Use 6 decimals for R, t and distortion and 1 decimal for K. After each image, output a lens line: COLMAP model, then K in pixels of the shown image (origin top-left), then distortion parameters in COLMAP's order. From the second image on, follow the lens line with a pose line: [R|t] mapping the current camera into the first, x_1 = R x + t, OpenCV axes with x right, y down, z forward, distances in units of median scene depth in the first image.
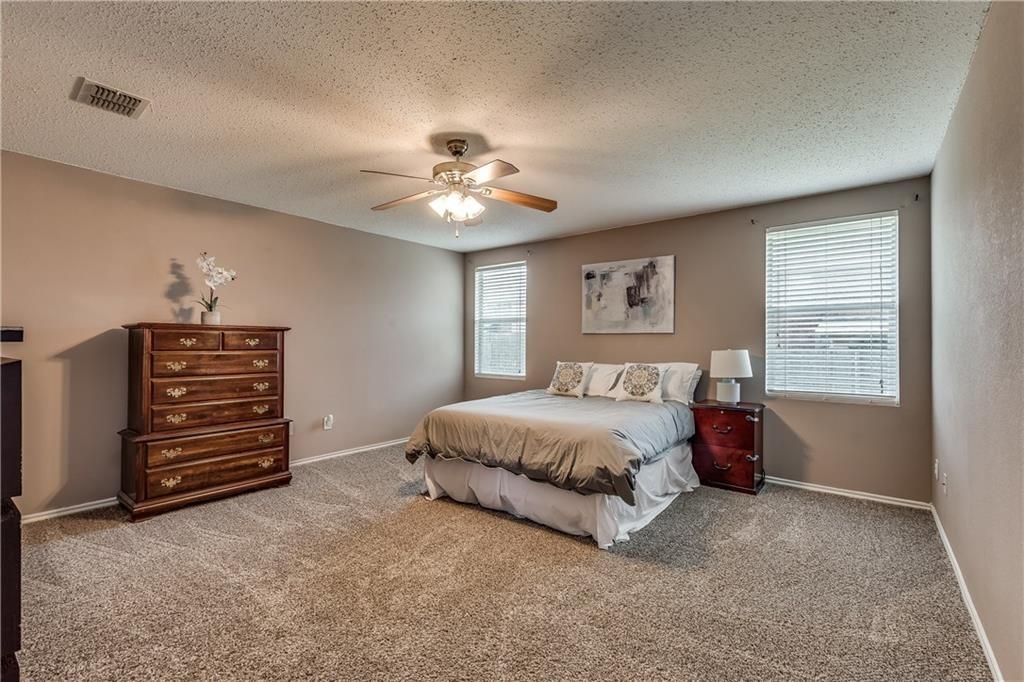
lens RADIAL K [[463.6, 0, 514.6], [0, 463.6, 340.7], [0, 0, 1]] dist [0.002631, -0.000192]
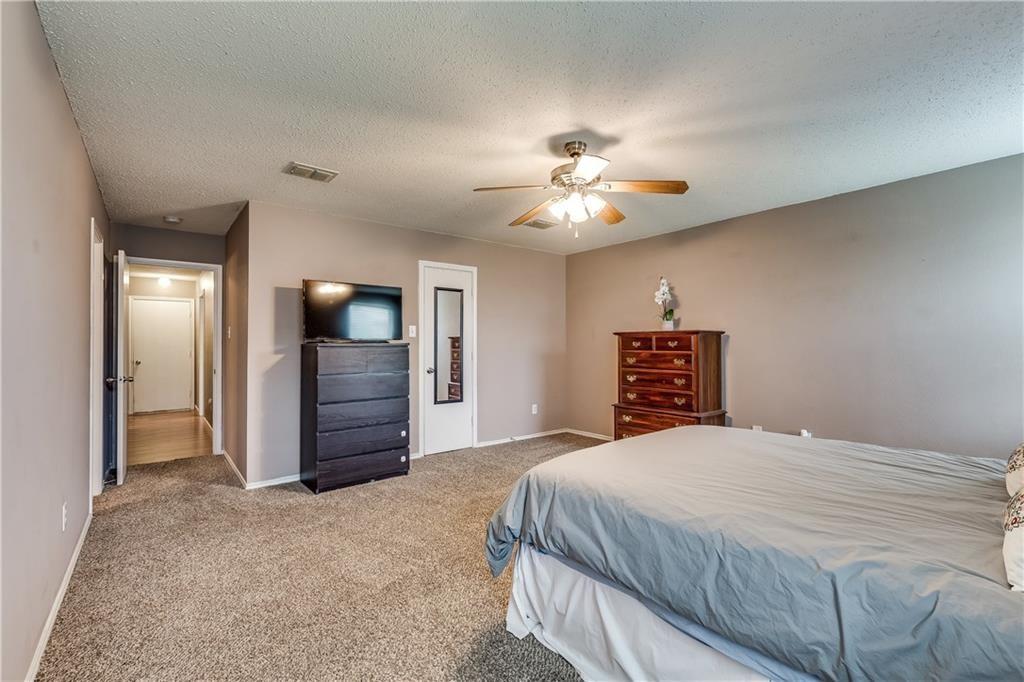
lens RADIAL K [[463.6, 0, 513.7], [0, 463.6, 340.6], [0, 0, 1]] dist [0.002631, -0.000192]
pose [[-0.245804, -0.005805, -0.969302, 0.673623], [0.009026, 0.999925, -0.008278, 0.000757], [0.969277, -0.010783, -0.245733, 0.858783]]
